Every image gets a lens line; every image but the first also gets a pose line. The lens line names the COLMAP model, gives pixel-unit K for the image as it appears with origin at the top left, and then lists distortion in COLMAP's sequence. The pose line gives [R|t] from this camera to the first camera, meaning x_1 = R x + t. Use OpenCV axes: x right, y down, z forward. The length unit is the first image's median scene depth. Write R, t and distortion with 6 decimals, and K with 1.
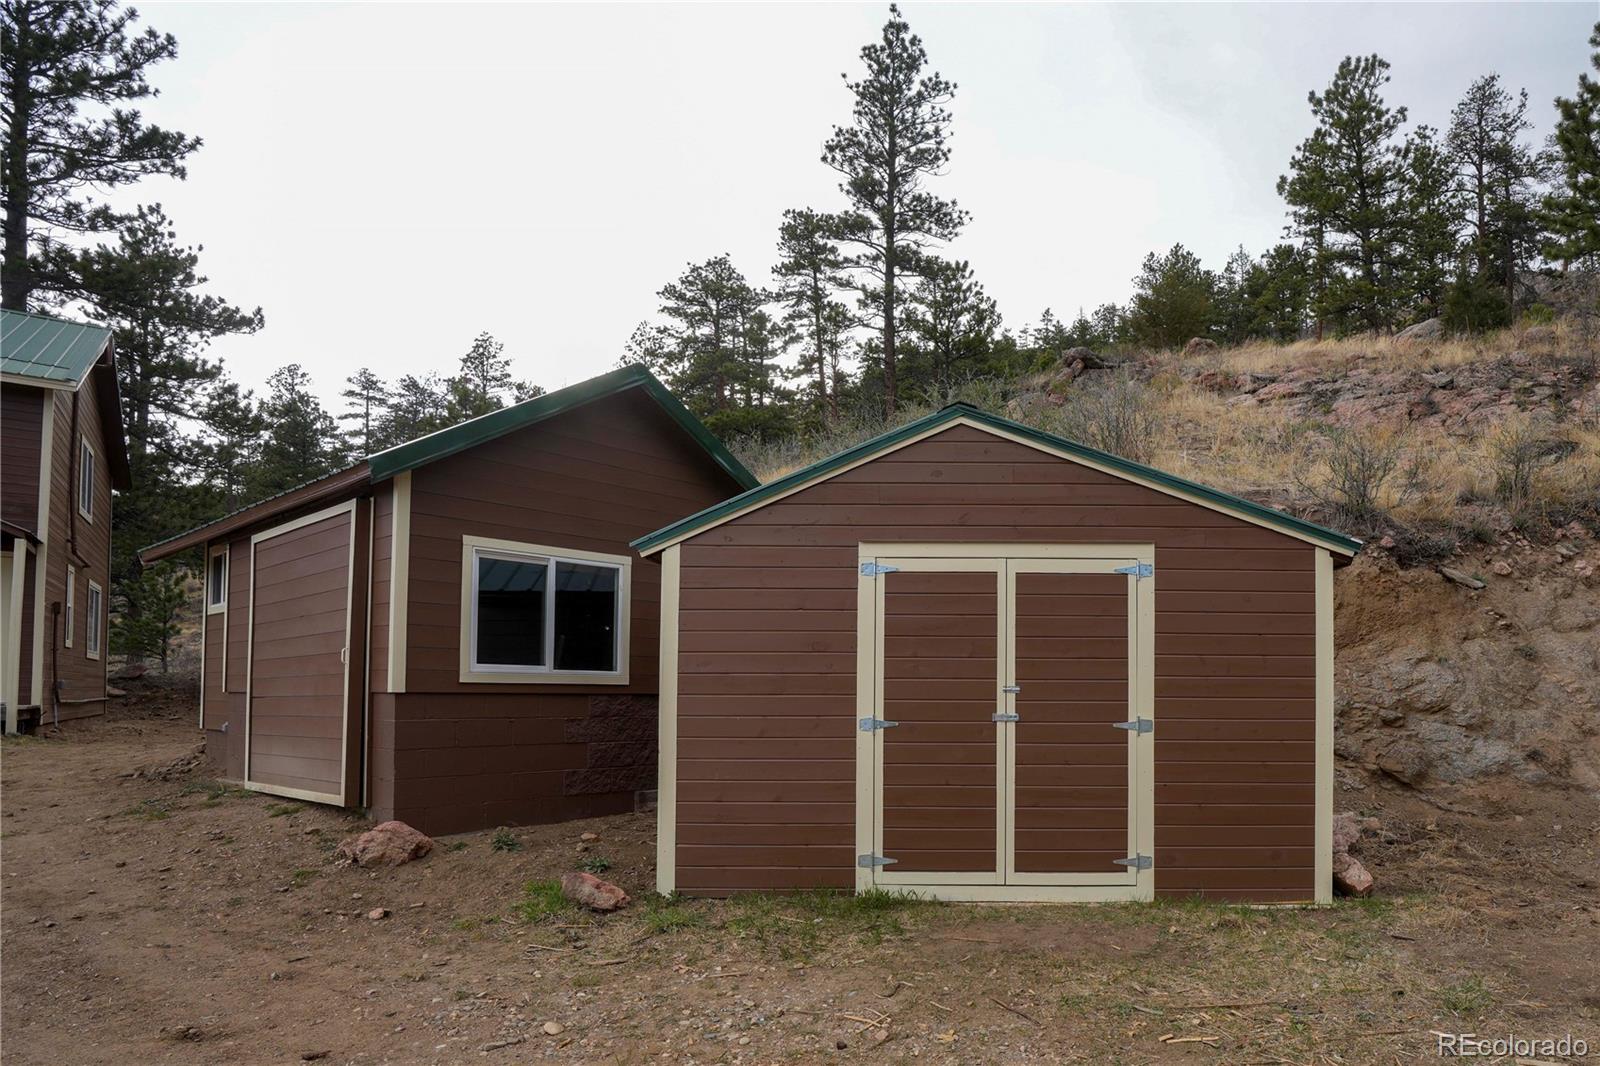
lens RADIAL K [[846.3, 0, 800.7], [0, 846.3, 712.4], [0, 0, 1]] dist [-0.041798, 0.001315]
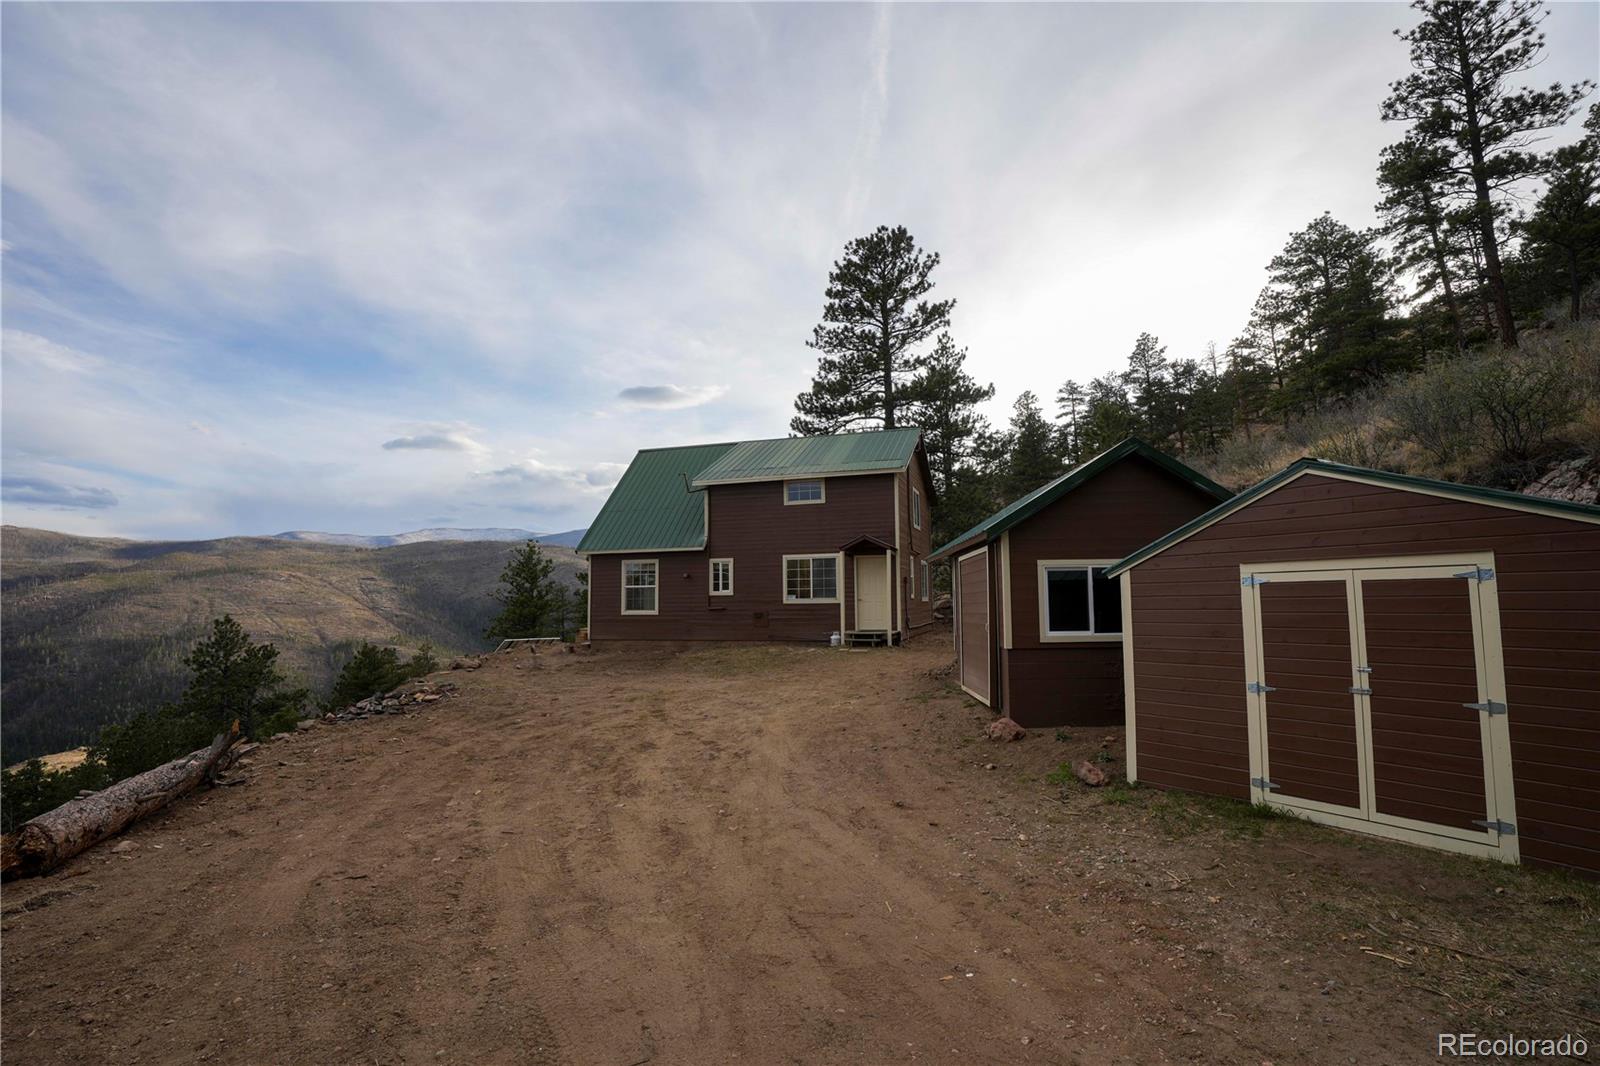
lens RADIAL K [[768.8, 0, 800.0], [0, 768.8, 533.0], [0, 0, 1]] dist [-0.019204, 0.000505]
pose [[0.560198, -0.082620, -0.824229, 0.644319], [0.053433, 0.996545, -0.063577, -0.181571], [0.826634, -0.008426, 0.562677, -0.333288]]
